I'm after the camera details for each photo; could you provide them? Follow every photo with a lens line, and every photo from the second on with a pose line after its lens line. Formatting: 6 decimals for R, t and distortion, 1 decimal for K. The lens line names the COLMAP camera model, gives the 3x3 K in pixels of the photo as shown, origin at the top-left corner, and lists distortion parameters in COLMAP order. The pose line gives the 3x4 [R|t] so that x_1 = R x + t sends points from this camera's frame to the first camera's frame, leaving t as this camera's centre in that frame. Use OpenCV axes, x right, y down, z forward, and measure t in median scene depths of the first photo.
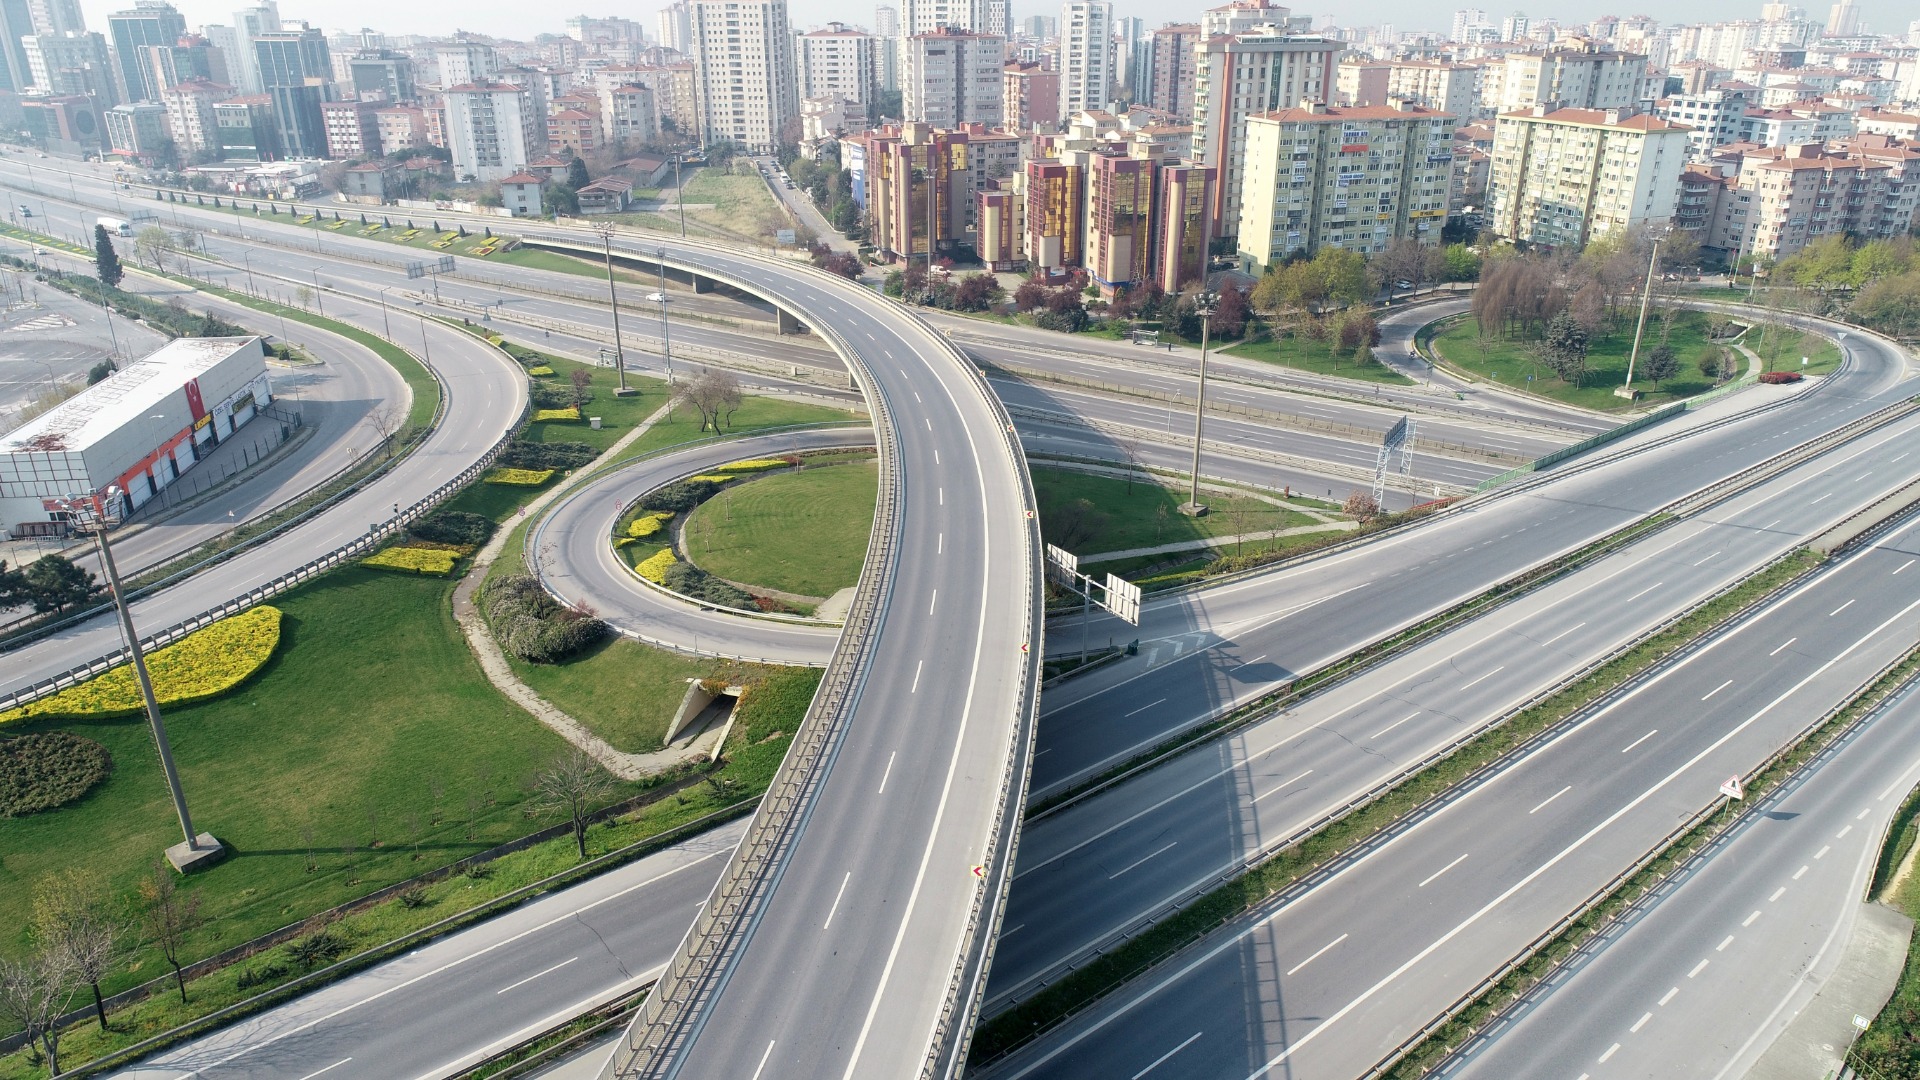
lens RADIAL K [[1276.3, 0, 960.0], [0, 1276.3, 540.0], [0, 0, 1]] dist [-0.001065, -0.004002]
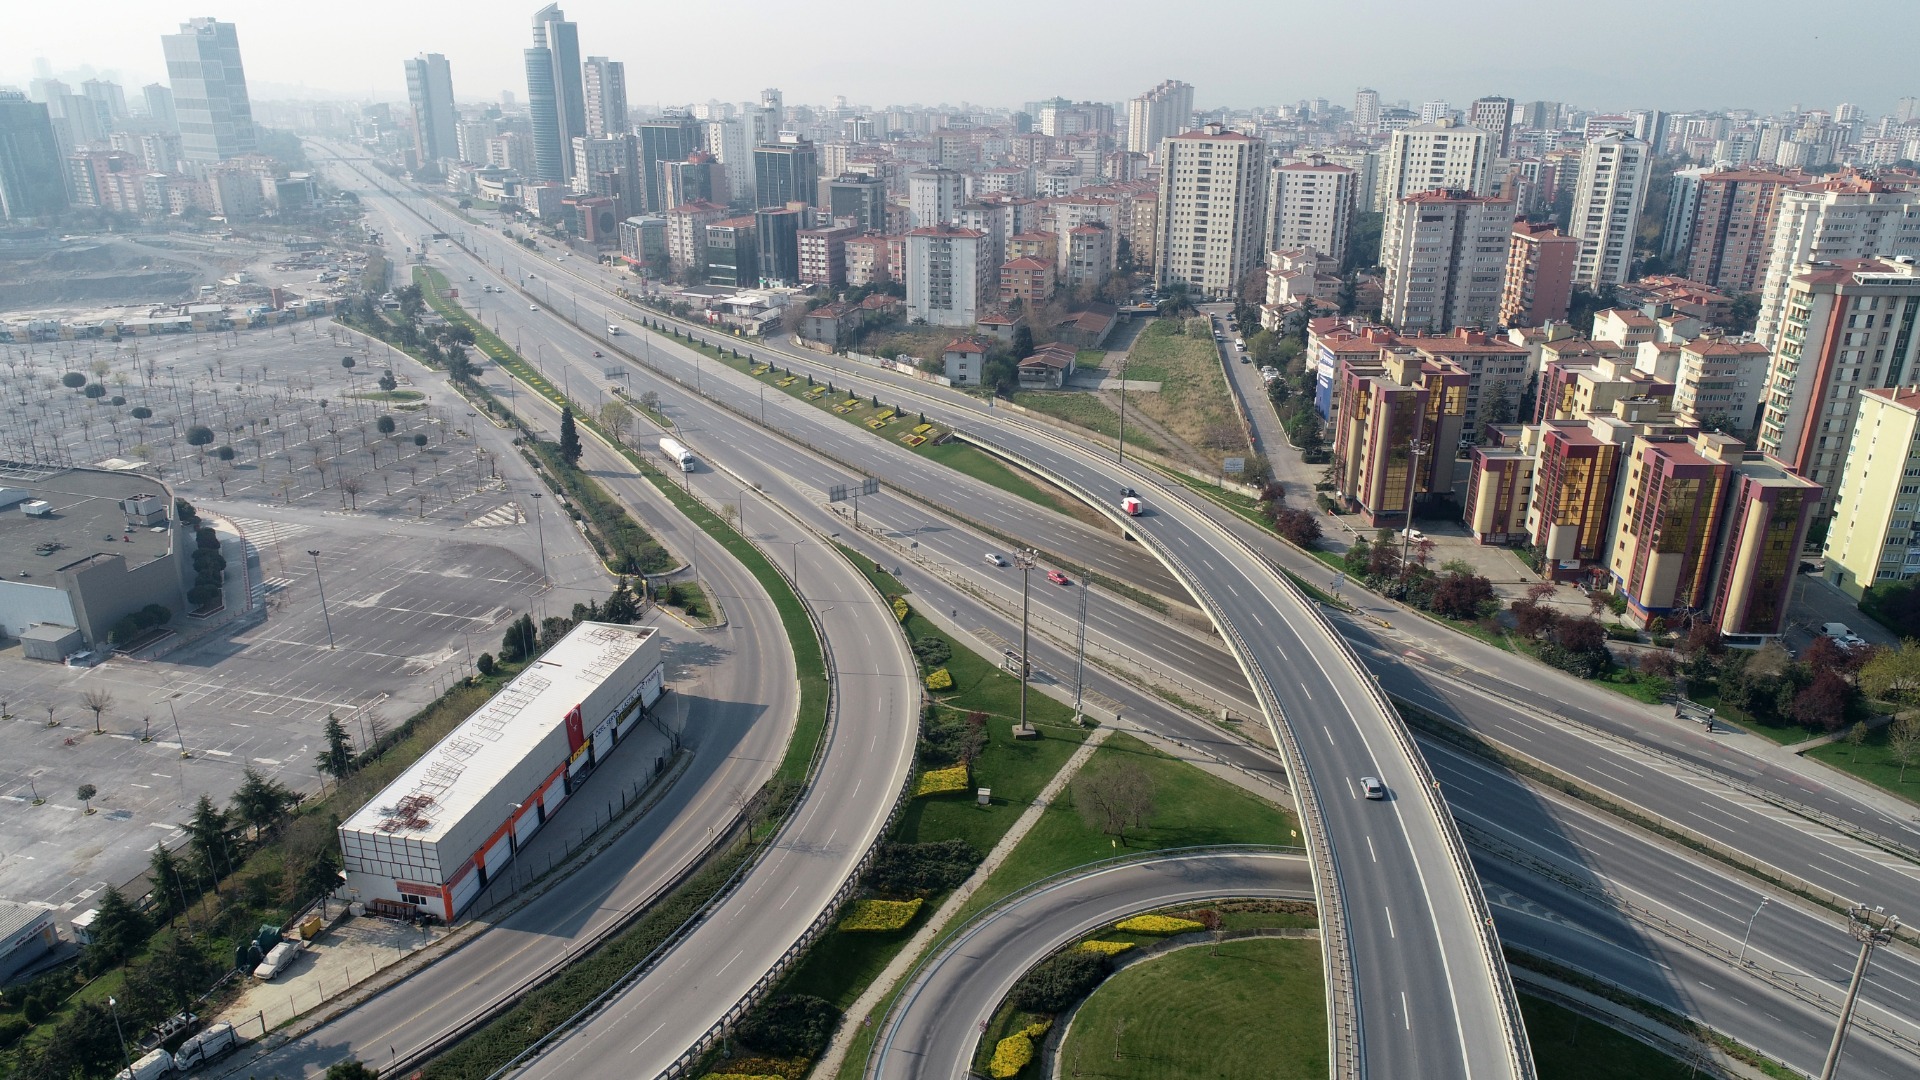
lens RADIAL K [[1276.3, 0, 960.0], [0, 1276.3, 540.0], [0, 0, 1]] dist [-0.001065, -0.004002]
pose [[0.942155, 0.121646, -0.312324, -0.025123], [-0.132865, 0.991023, -0.014811, -0.112718], [0.307718, 0.055451, 0.949860, 0.080180]]
